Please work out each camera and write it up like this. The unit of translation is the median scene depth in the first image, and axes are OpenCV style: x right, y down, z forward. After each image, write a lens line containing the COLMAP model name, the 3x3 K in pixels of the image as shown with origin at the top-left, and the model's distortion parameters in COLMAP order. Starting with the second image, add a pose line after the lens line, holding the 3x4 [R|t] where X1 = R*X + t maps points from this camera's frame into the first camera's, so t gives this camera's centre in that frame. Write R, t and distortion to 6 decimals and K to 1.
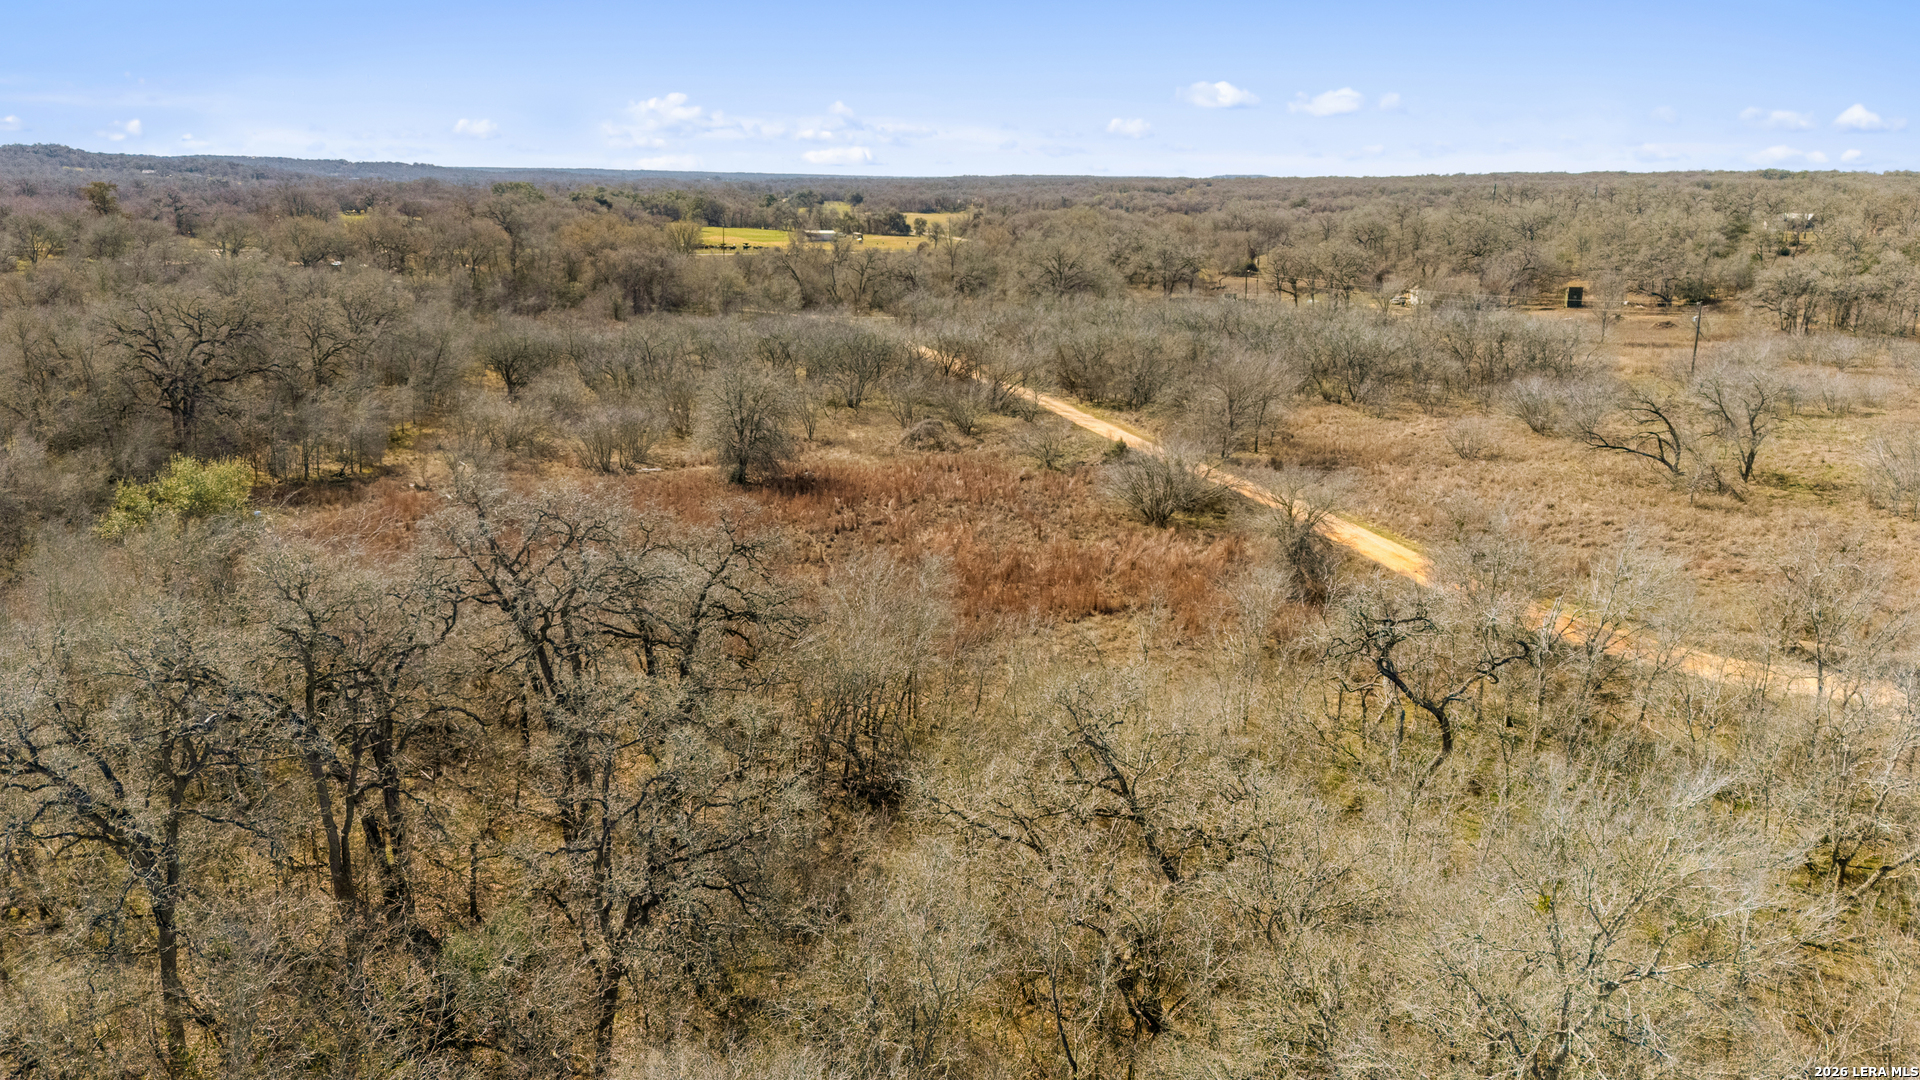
lens RADIAL K [[1359.6, 0, 952.4], [0, 1359.6, 502.6], [0, 0, 1]] dist [0.051690, -0.065893]
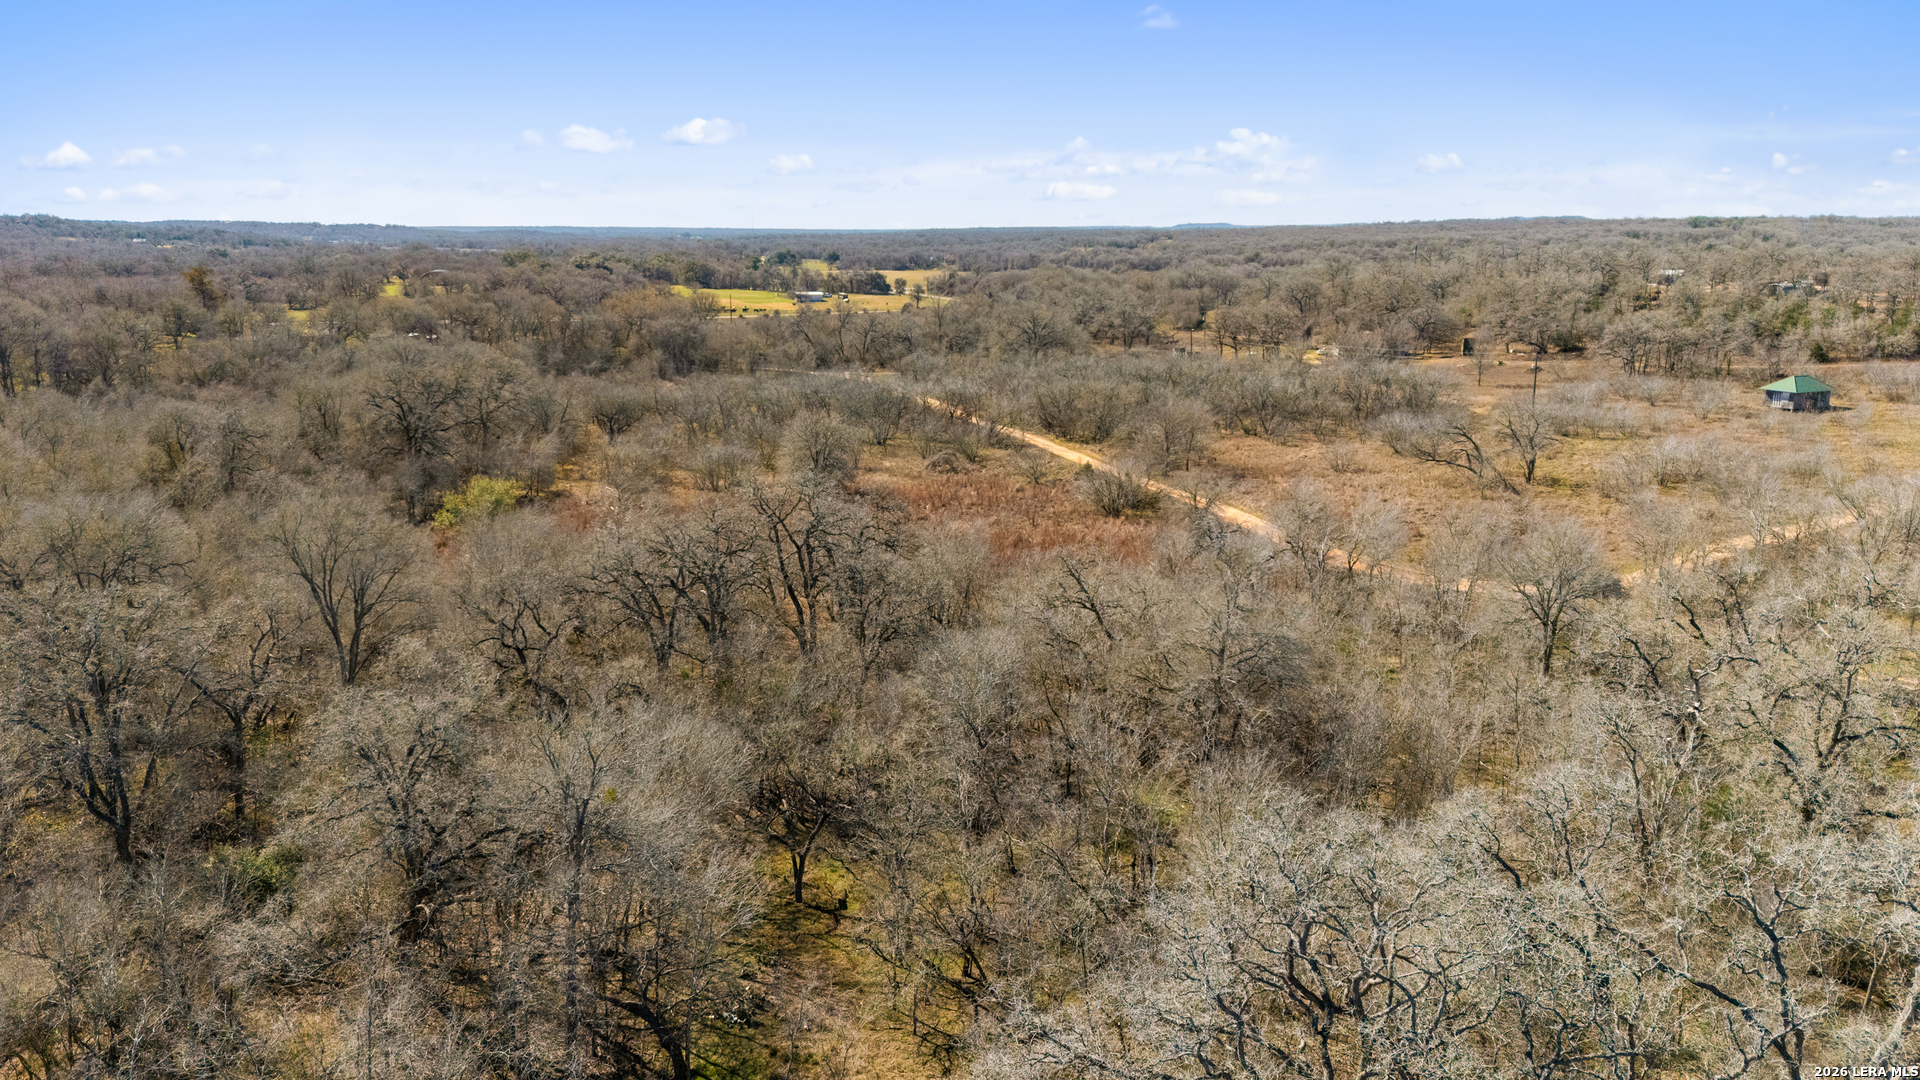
lens RADIAL K [[1359.6, 0, 952.4], [0, 1359.6, 502.6], [0, 0, 1]] dist [0.051690, -0.065893]
pose [[0.999616, -0.018429, 0.020682, -0.019667], [0.019168, 0.999164, -0.036103, 0.019340], [-0.020000, 0.036485, 0.999134, -0.172666]]
